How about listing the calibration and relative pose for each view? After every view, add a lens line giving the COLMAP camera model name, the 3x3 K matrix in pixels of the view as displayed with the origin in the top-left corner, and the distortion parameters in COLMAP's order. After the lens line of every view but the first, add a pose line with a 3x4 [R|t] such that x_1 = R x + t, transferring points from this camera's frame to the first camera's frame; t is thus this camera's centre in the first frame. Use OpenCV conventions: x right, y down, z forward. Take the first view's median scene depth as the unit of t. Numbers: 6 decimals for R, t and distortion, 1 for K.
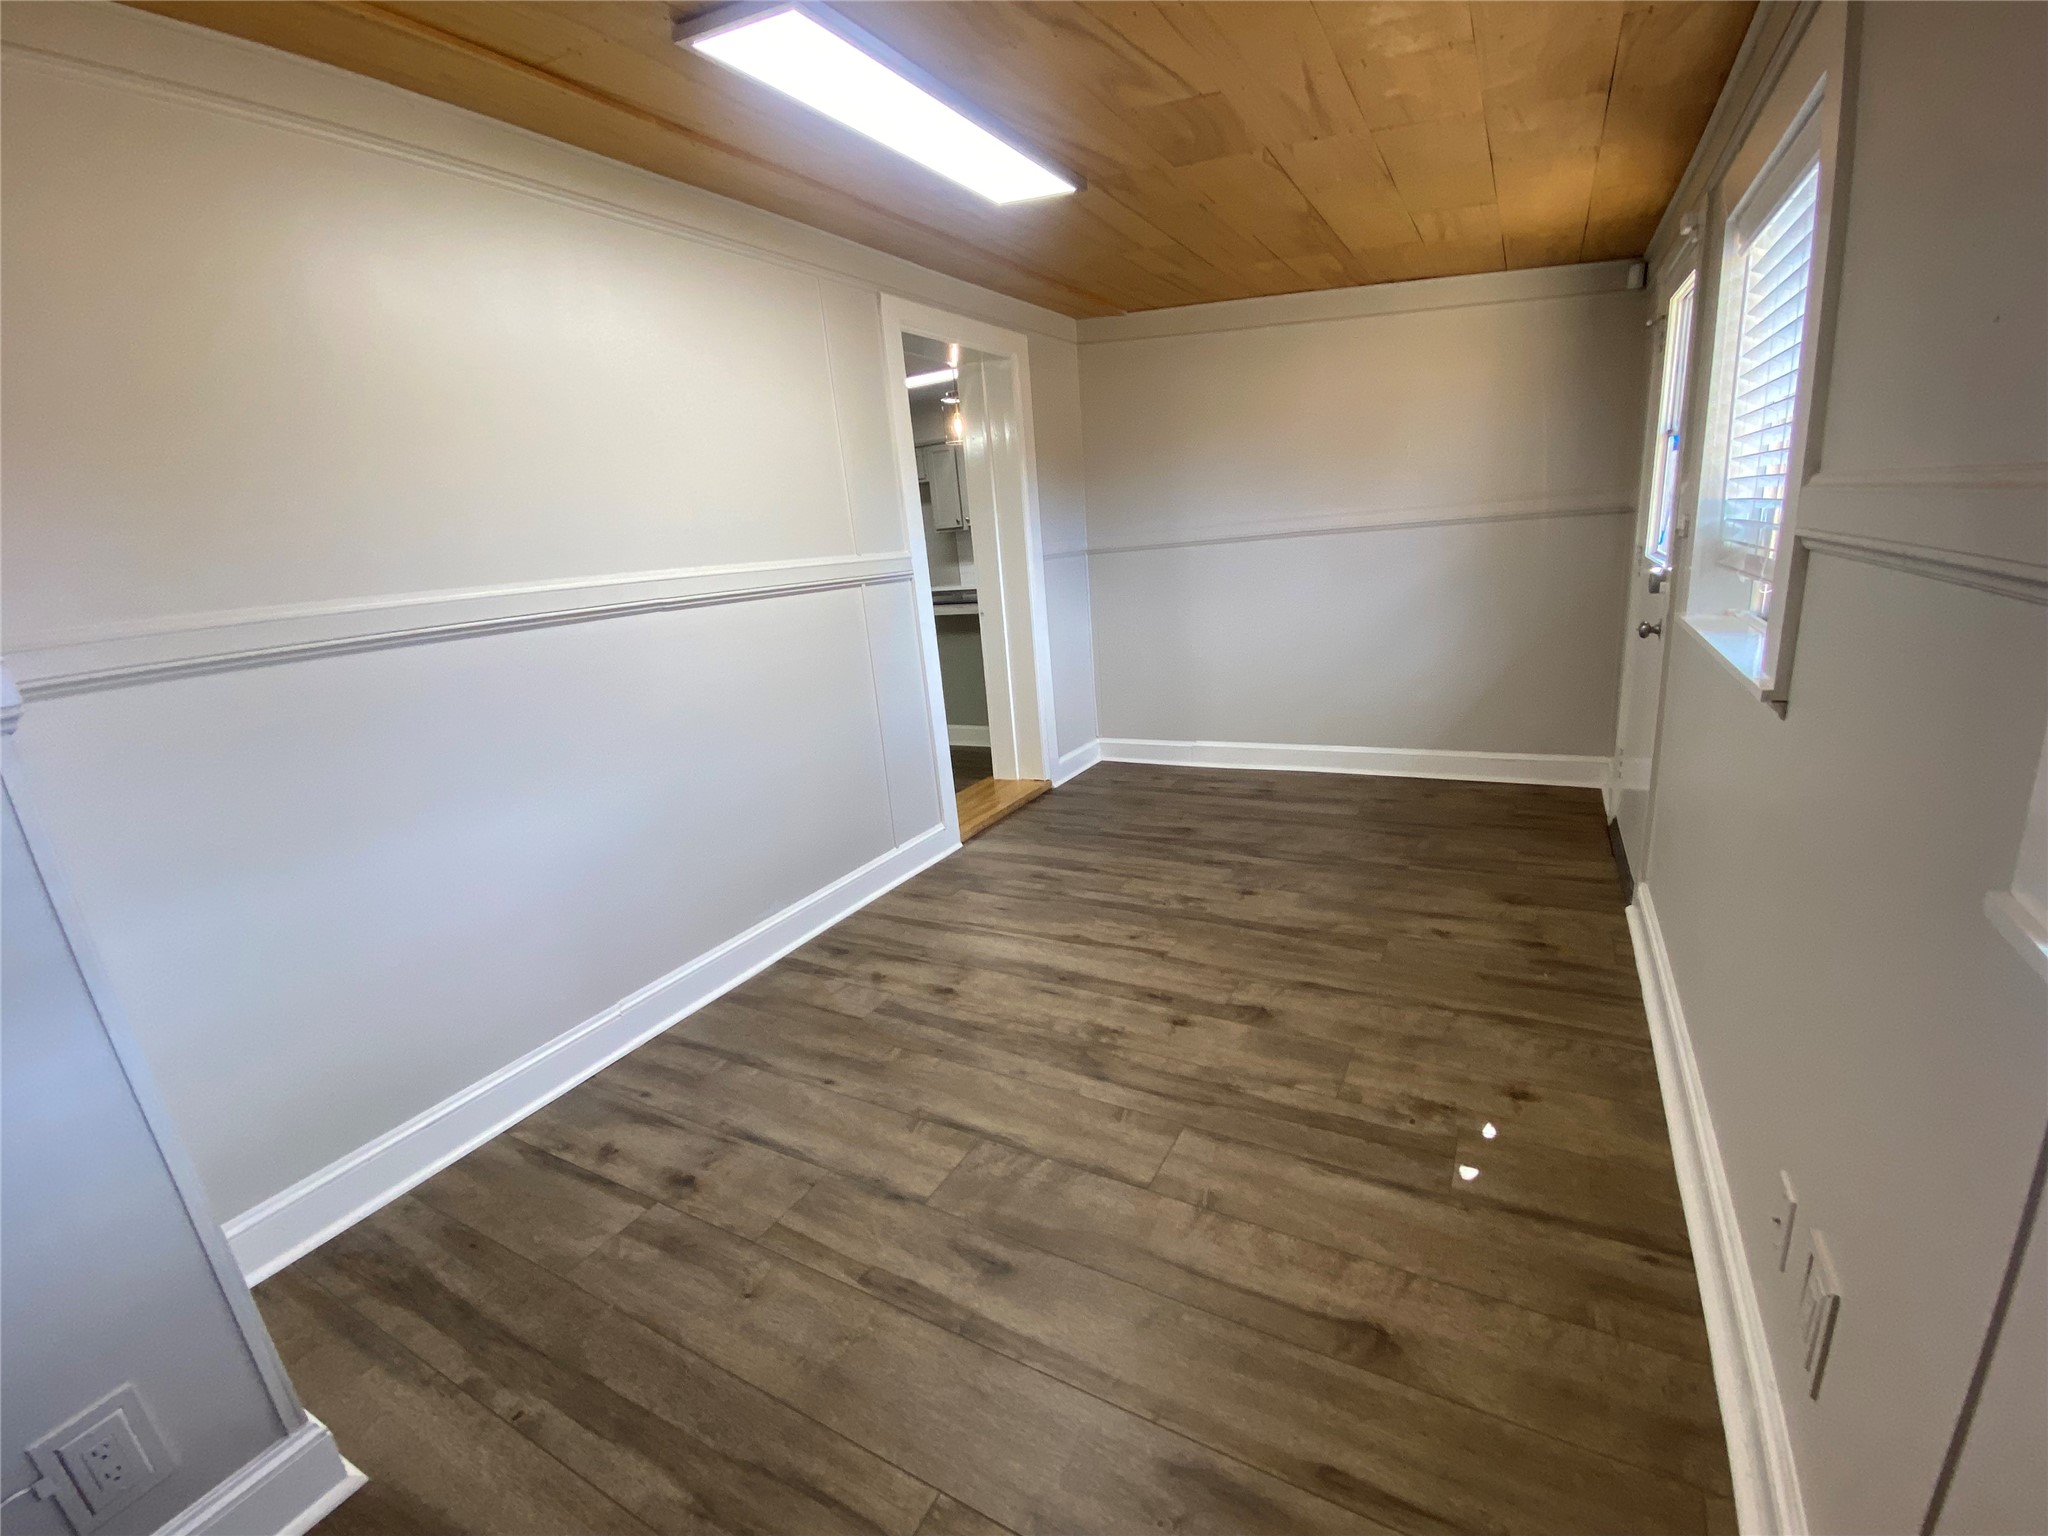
lens RADIAL K [[851.9, 0, 1024.8], [0, 851.9, 788.0], [0, 0, 1]] dist [0.044839, -0.036635]
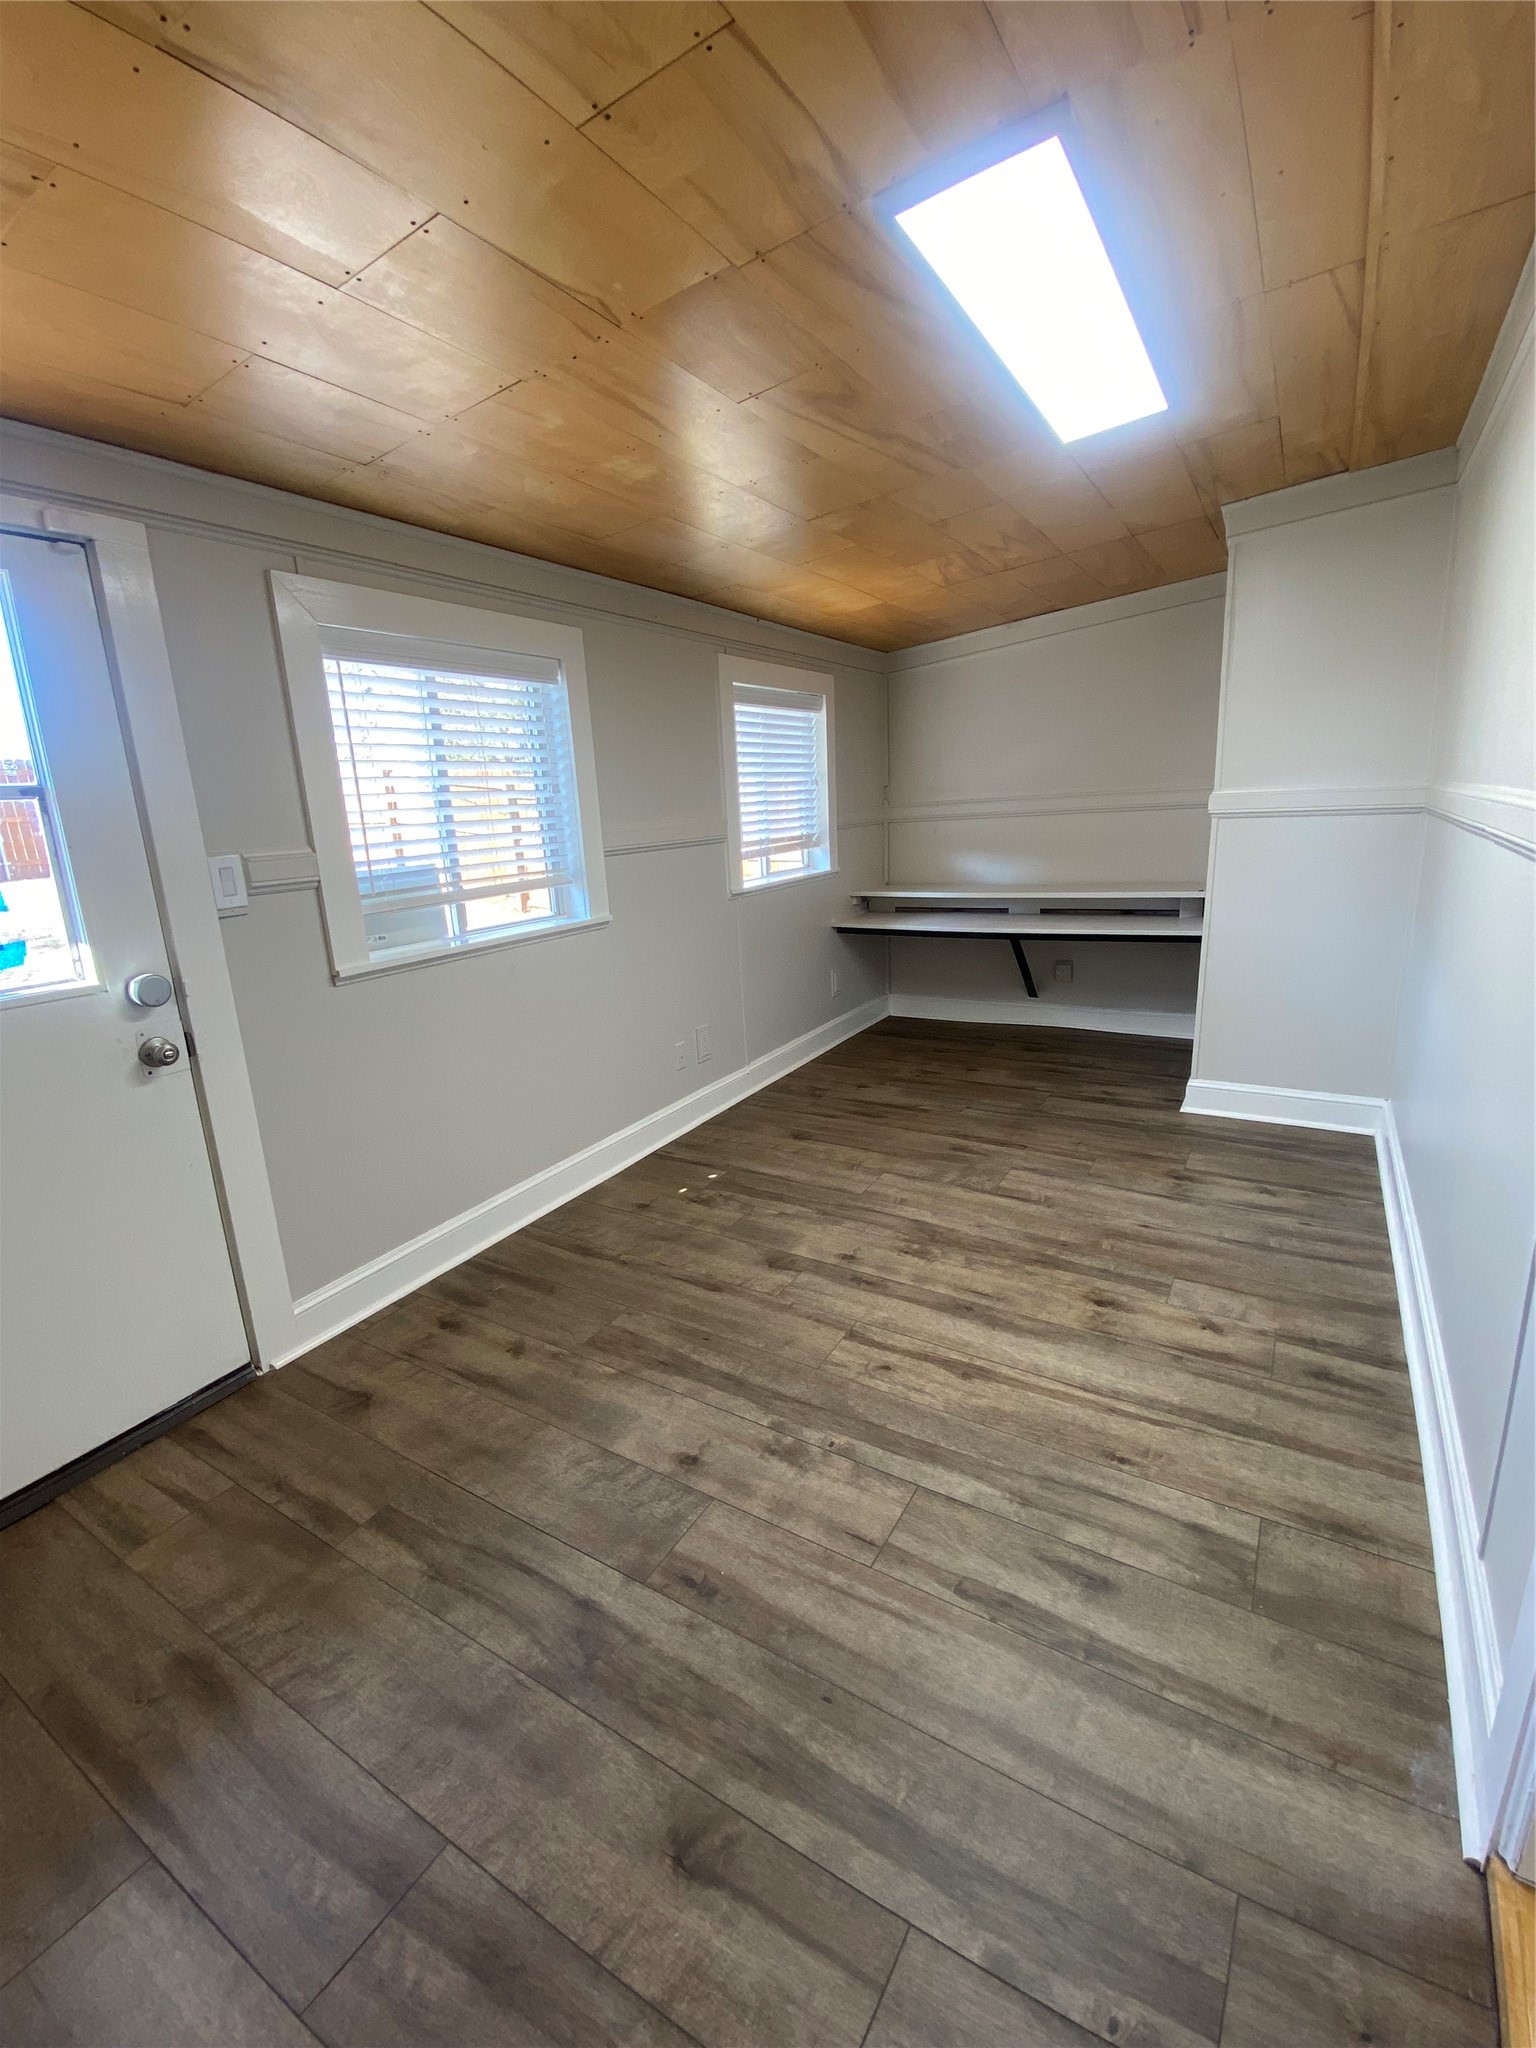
lens RADIAL K [[851.9, 0, 741.7], [0, 851.9, 1018.2], [0, 0, 1]] dist [0.044839, -0.036635]
pose [[-0.988182, 0.118307, 0.097462, 0.163091], [0.151448, 0.851658, 0.501739, -0.541670], [-0.023645, 0.510570, -0.859511, 1.702898]]
